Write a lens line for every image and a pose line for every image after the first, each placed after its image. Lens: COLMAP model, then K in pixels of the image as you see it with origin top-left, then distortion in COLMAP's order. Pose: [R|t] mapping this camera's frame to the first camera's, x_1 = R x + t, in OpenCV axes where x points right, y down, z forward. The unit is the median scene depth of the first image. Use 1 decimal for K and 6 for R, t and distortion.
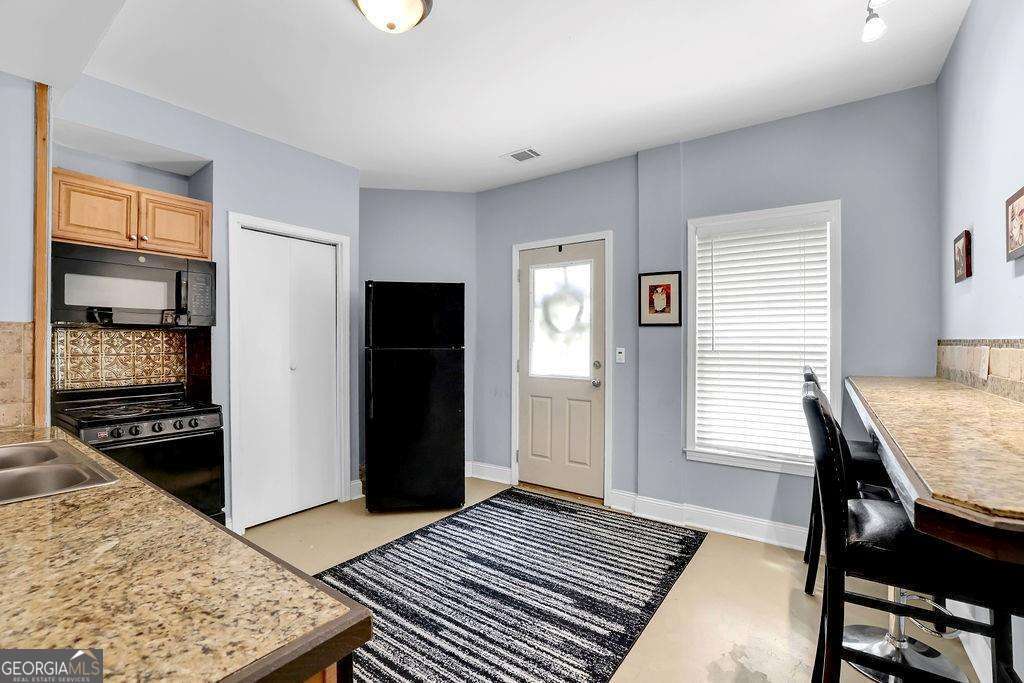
lens RADIAL K [[446.4, 0, 514.0], [0, 446.4, 340.3], [0, 0, 1]] dist [-0.002040, -0.000040]
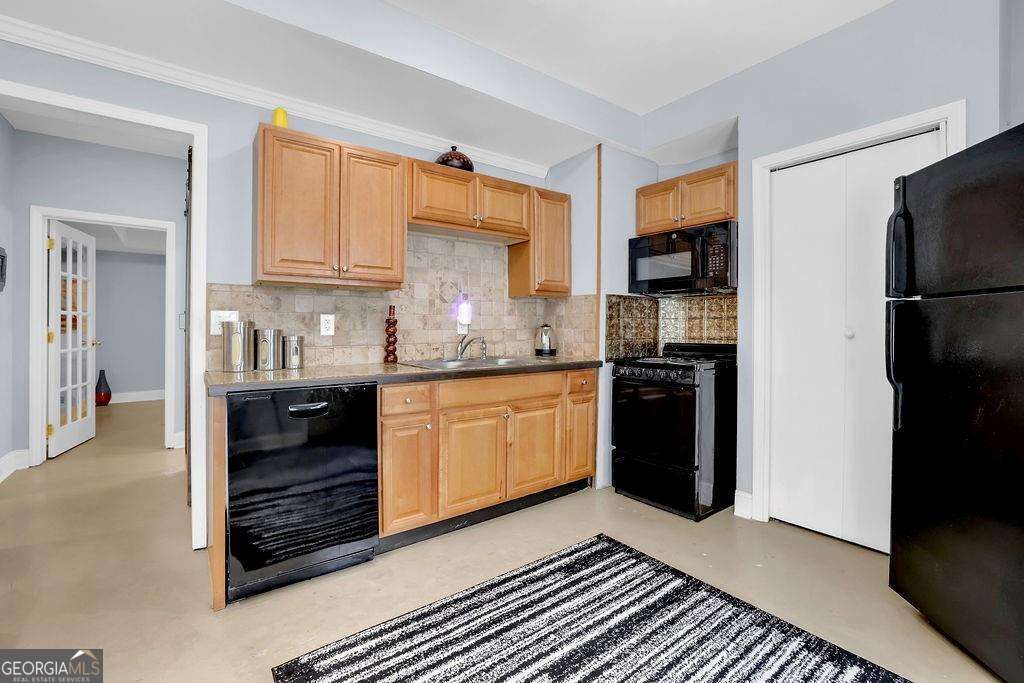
lens RADIAL K [[446.4, 0, 514.3], [0, 446.4, 333.2], [0, 0, 1]] dist [-0.002040, -0.000040]
pose [[-0.283952, 0.006633, -0.958816, 0.436753], [0.000183, 0.999976, 0.006864, 0.071765], [0.958839, 0.001773, -0.283946, 0.924142]]
